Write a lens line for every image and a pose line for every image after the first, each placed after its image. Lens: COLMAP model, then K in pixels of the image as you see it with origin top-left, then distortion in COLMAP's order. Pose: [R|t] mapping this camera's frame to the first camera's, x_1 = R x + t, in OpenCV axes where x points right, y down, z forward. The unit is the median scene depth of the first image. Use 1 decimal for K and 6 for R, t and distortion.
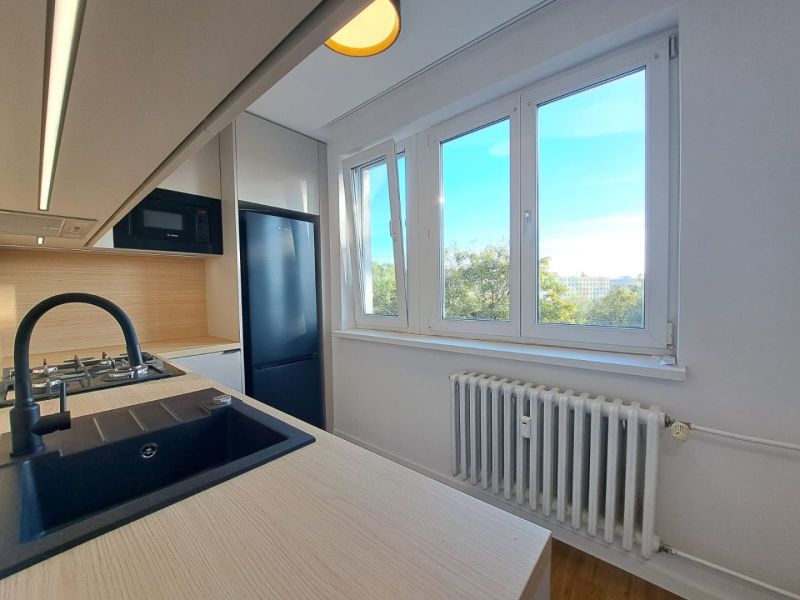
lens RADIAL K [[316.4, 0, 397.7], [0, 316.4, 303.4], [0, 0, 1]] dist [-0.018507, 0.000193]
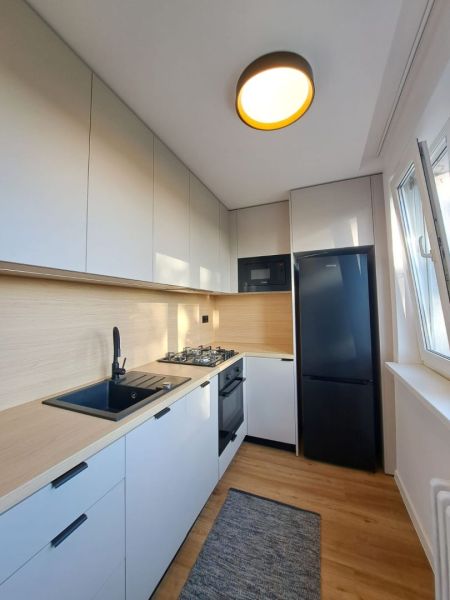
lens RADIAL K [[237.3, 0, 223.2], [0, 237.3, 294.4], [0, 0, 1]] dist [-0.018507, 0.000193]
pose [[0.314276, -0.045177, -0.948256, 0.388047], [-0.038239, 0.997454, -0.060195, -0.063234], [0.948561, 0.055178, 0.311748, 0.374101]]
